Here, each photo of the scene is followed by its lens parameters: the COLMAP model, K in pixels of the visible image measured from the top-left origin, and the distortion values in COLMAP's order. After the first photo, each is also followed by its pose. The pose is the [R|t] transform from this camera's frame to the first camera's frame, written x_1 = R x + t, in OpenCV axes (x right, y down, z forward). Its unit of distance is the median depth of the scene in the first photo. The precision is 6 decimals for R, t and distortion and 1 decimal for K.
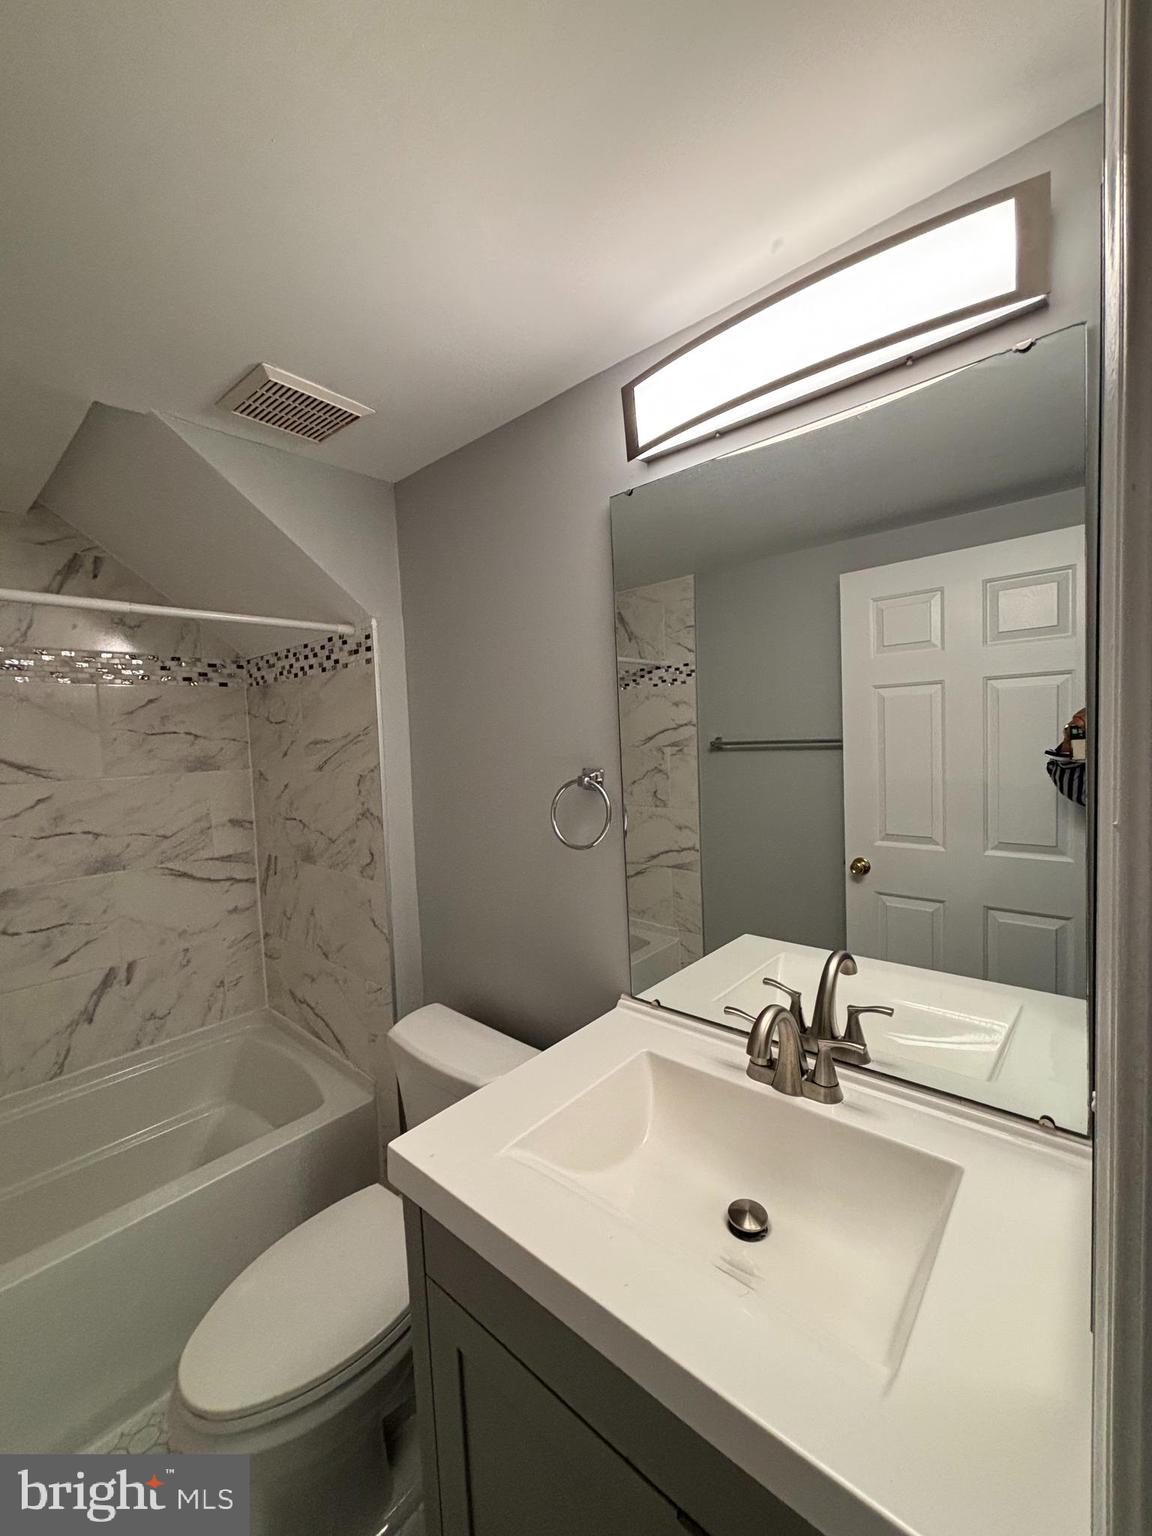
lens RADIAL K [[617.8, 0, 576.0], [0, 617.8, 768.0], [0, 0, 1]] dist [0.000796, -0.000330]
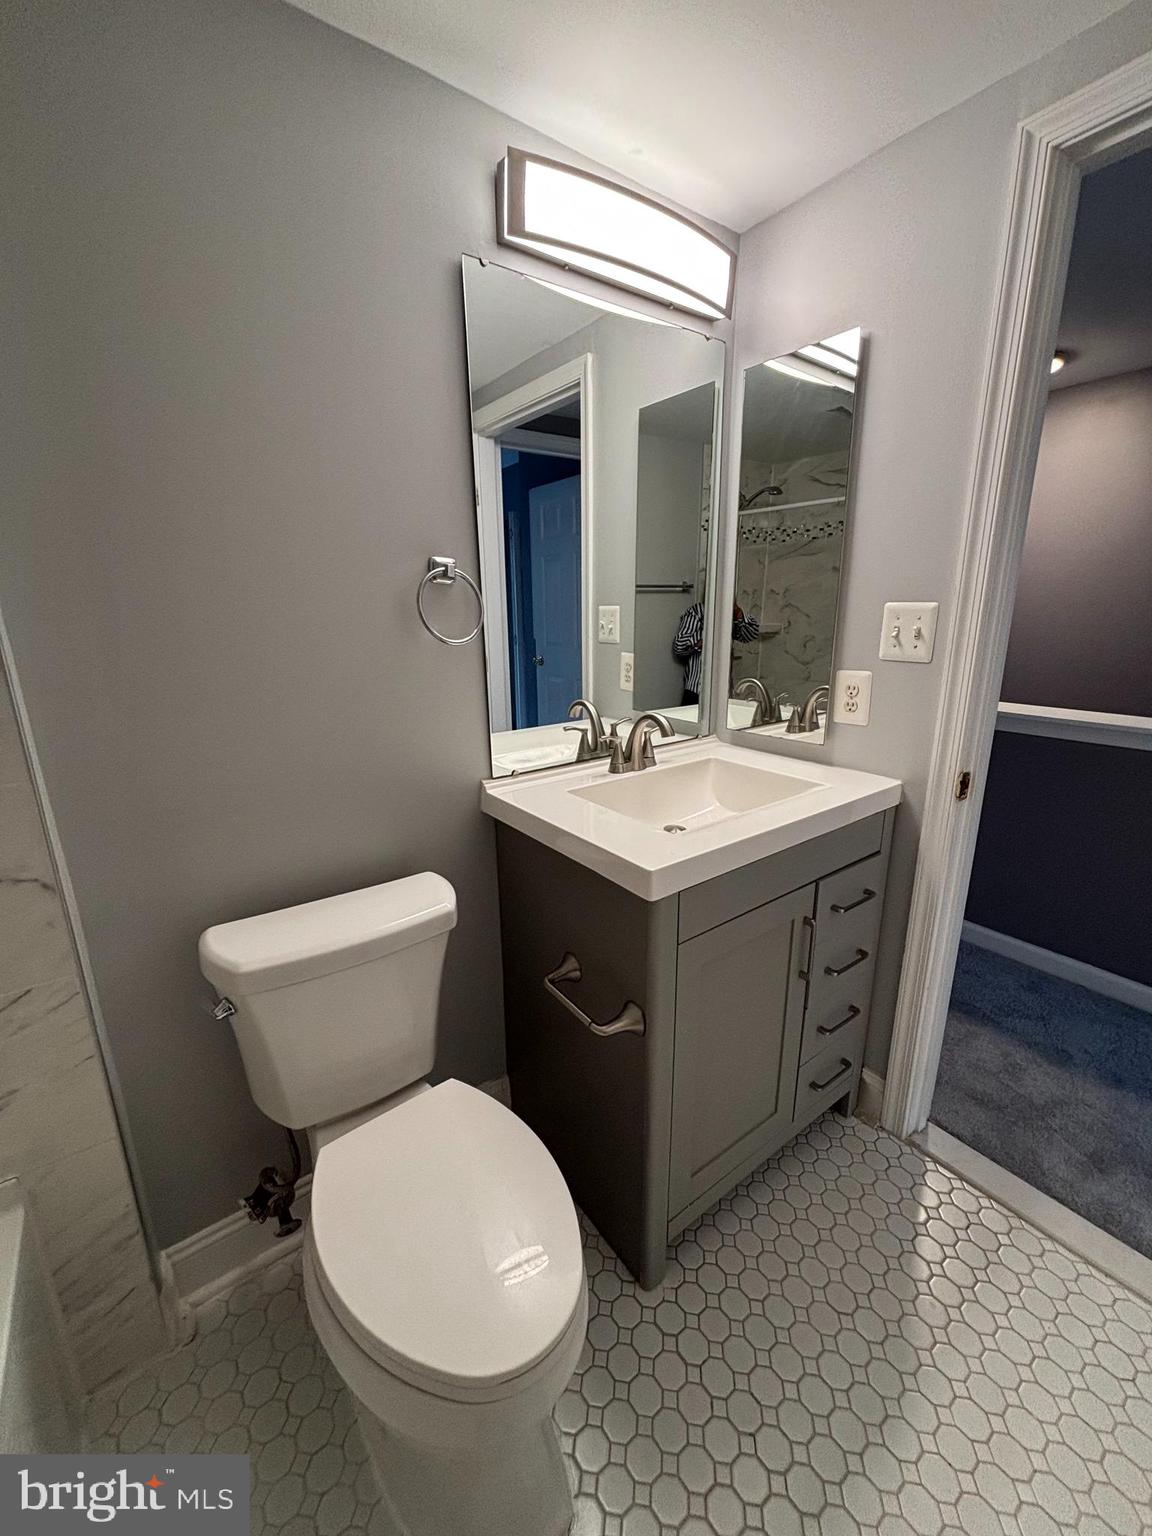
lens RADIAL K [[617.8, 0, 576.0], [0, 617.8, 768.0], [0, 0, 1]] dist [0.000796, -0.000330]
pose [[0.202142, -0.215385, 0.955379, -1.135680], [0.060305, 0.976403, 0.207365, 0.162527], [-0.977498, 0.015697, 0.210361, 0.760050]]
